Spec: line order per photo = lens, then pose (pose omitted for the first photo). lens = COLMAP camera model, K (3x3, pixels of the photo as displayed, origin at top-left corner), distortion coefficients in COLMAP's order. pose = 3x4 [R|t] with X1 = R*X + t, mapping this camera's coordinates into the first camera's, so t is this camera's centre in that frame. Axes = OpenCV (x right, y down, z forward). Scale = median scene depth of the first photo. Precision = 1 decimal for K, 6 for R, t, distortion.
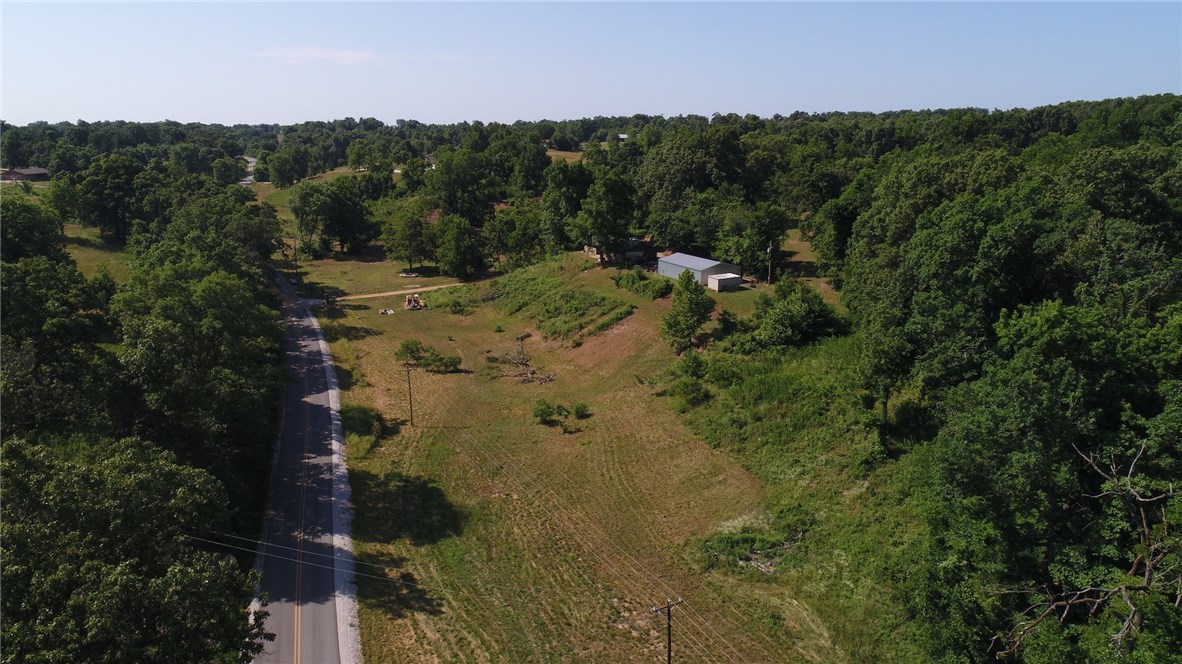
lens RADIAL K [[789.7, 0, 590.3], [0, 789.7, 332.6], [0, 0, 1]] dist [0.000483, -0.003646]
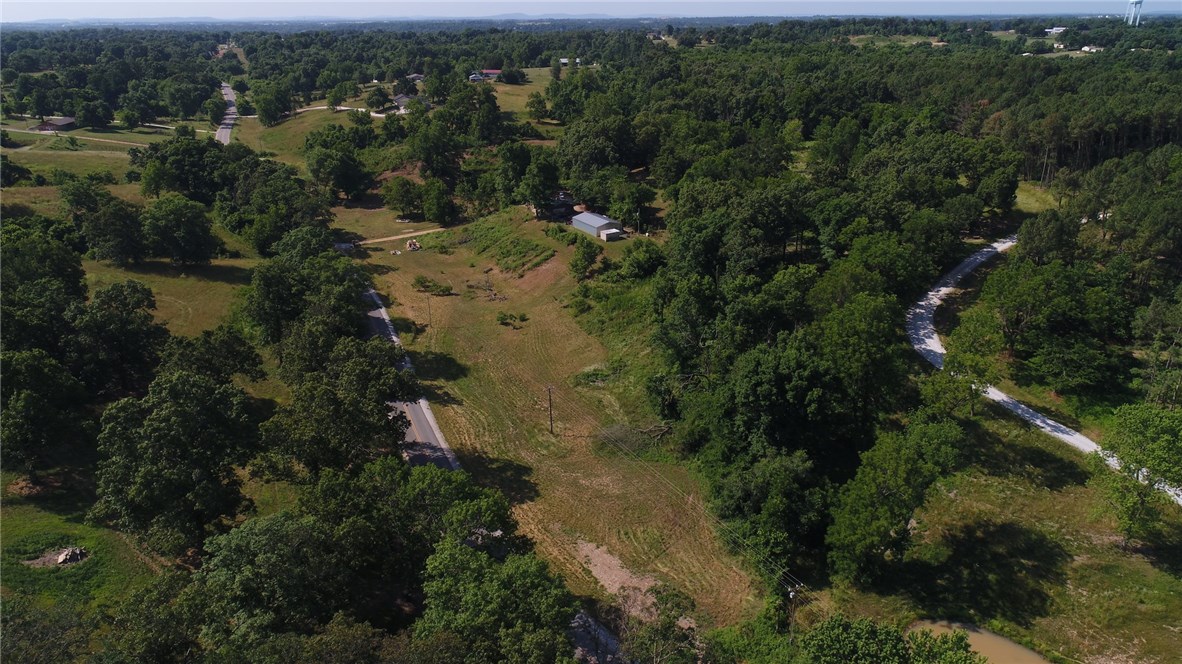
lens RADIAL K [[789.7, 0, 591.4], [0, 789.7, 333.4], [0, 0, 1]] dist [0.000483, -0.003646]
pose [[0.998196, -0.026407, 0.053916, 0.036551], [0.018872, 0.990562, 0.135763, -0.083975], [-0.056993, -0.134500, 0.989273, -0.639535]]
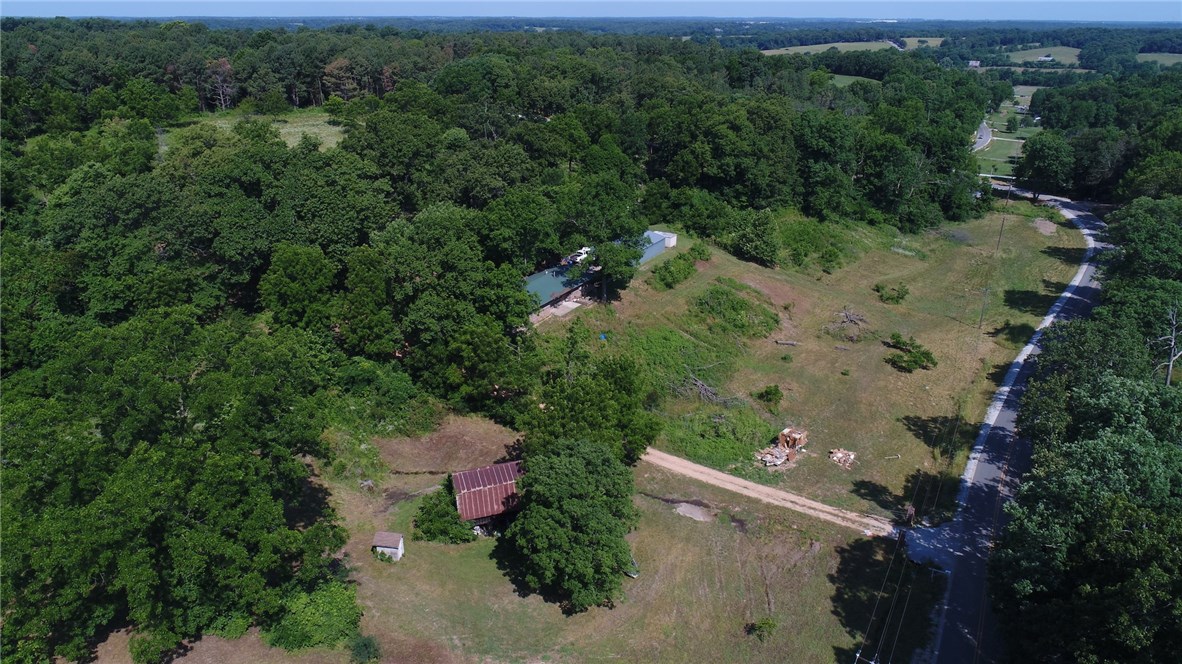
lens RADIAL K [[789.7, 0, 588.4], [0, 789.7, 326.6], [0, 0, 1]] dist [0.000483, -0.003646]
pose [[-0.552078, -0.301790, 0.777260, -0.702253], [0.199342, 0.857391, 0.474493, -0.520883], [-0.809613, 0.416897, -0.413187, 1.611098]]
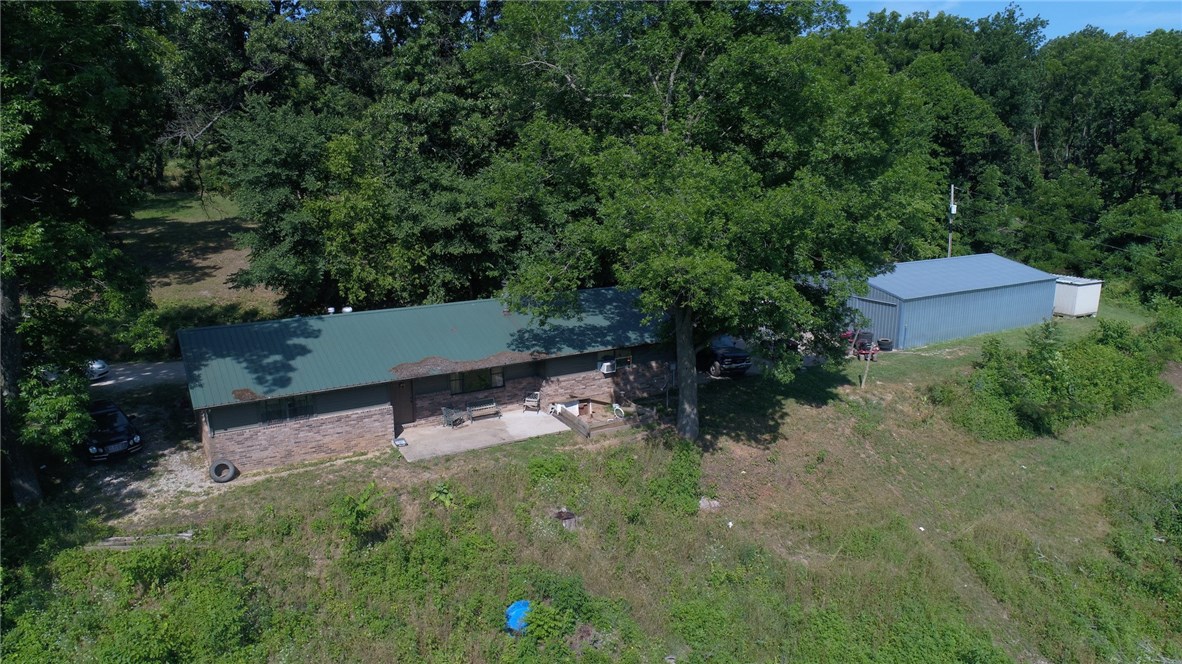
lens RADIAL K [[789.7, 0, 594.9], [0, 789.7, 334.6], [0, 0, 1]] dist [0.000483, -0.003646]
pose [[-0.083258, -0.209751, 0.974204, -0.189045], [0.246103, 0.942989, 0.224063, -0.184991], [-0.965661, 0.258410, -0.026891, 1.225121]]
